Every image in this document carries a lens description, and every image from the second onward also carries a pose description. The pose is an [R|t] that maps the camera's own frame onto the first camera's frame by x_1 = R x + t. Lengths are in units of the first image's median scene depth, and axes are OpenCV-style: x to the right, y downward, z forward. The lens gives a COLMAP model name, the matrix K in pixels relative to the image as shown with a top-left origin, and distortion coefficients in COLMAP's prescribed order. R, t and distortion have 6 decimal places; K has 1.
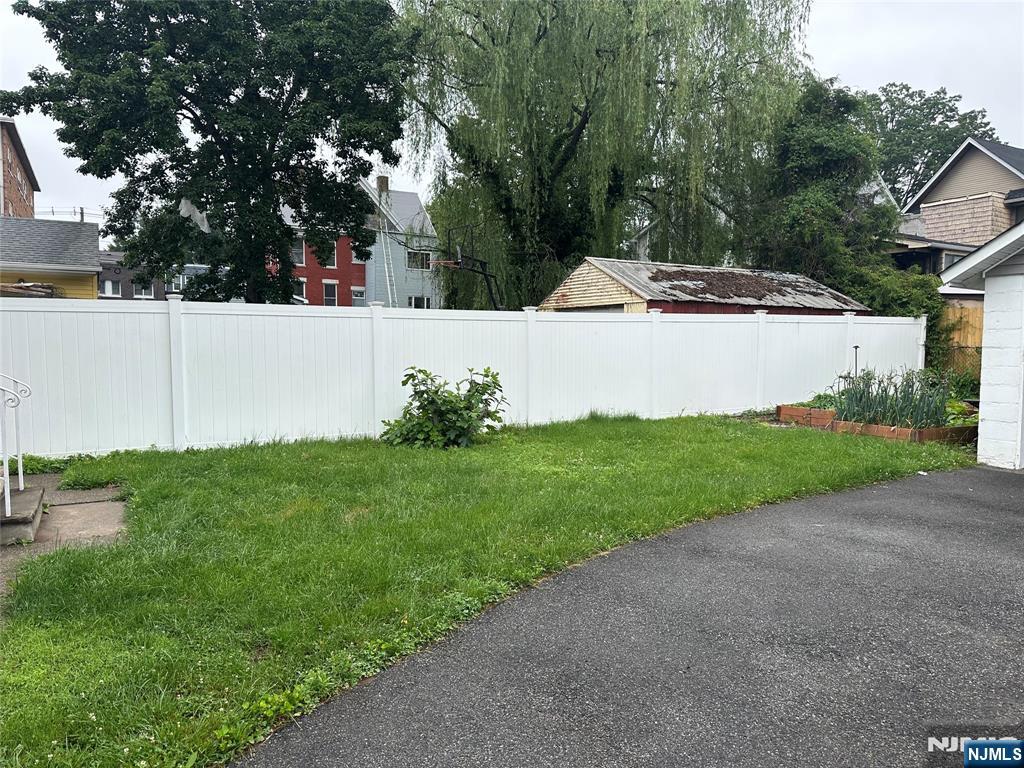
lens RADIAL K [[718.5, 0, 513.3], [0, 718.5, 384.0], [0, 0, 1]] dist [0.055847, -0.069773]
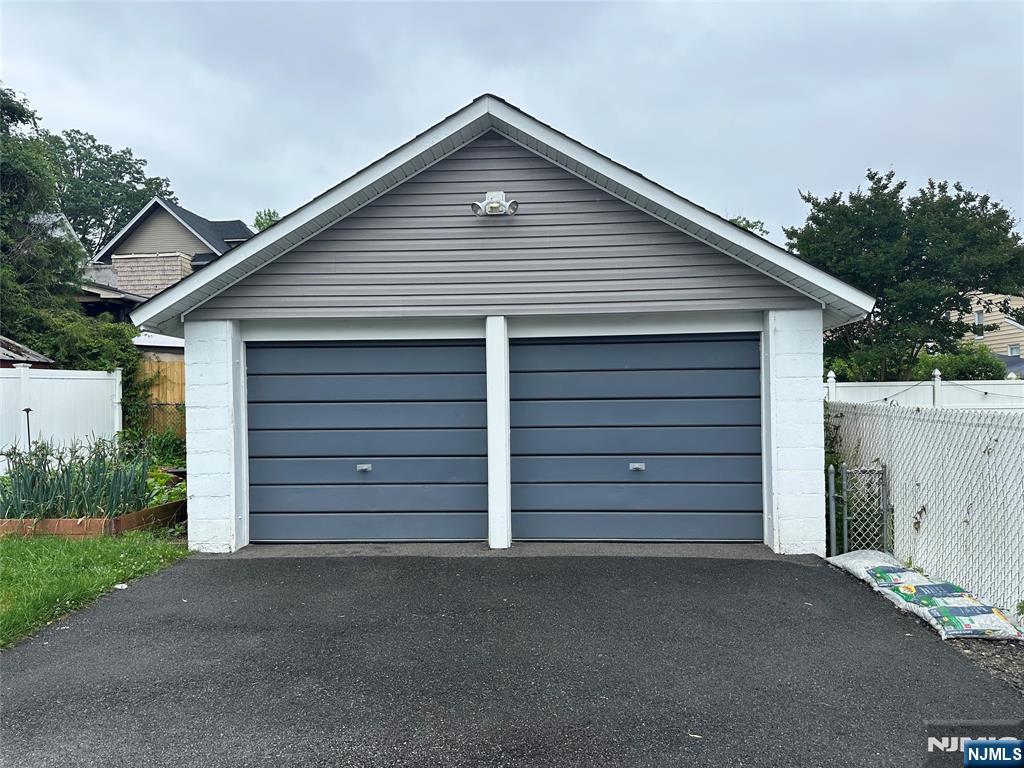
lens RADIAL K [[718.5, 0, 507.3], [0, 718.5, 389.0], [0, 0, 1]] dist [0.055847, -0.069773]
pose [[0.541640, -0.014913, 0.840479, 0.075311], [0.072454, 0.996950, -0.029004, -0.010240], [-0.837483, 0.076606, 0.541068, 0.122553]]
